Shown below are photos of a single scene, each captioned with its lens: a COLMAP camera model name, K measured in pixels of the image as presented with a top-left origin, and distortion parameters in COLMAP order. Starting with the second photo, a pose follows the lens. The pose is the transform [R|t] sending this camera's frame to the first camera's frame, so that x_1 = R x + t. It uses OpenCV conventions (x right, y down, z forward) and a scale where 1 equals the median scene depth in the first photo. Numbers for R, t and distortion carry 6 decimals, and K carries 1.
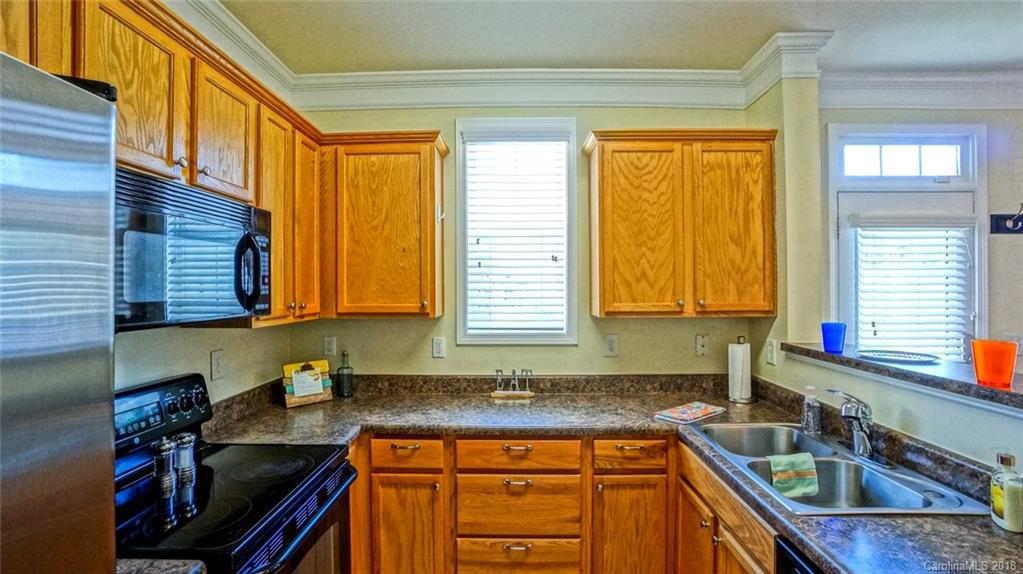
lens RADIAL K [[470.9, 0, 484.9], [0, 470.9, 286.2], [0, 0, 1]] dist [-0.048557, 0.015807]
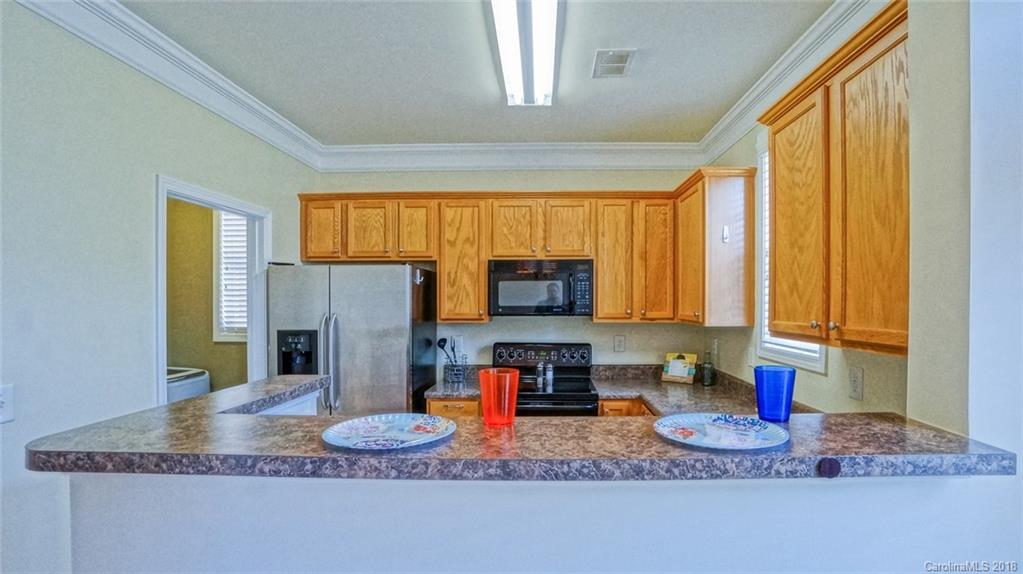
lens RADIAL K [[470.9, 0, 533.4], [0, 470.9, 305.0], [0, 0, 1]] dist [-0.048557, 0.015807]
pose [[0.013004, 0.011386, -0.999851, 1.080387], [0.005307, 0.999920, 0.011456, -0.001952], [0.999901, -0.005456, 0.012943, 0.571205]]
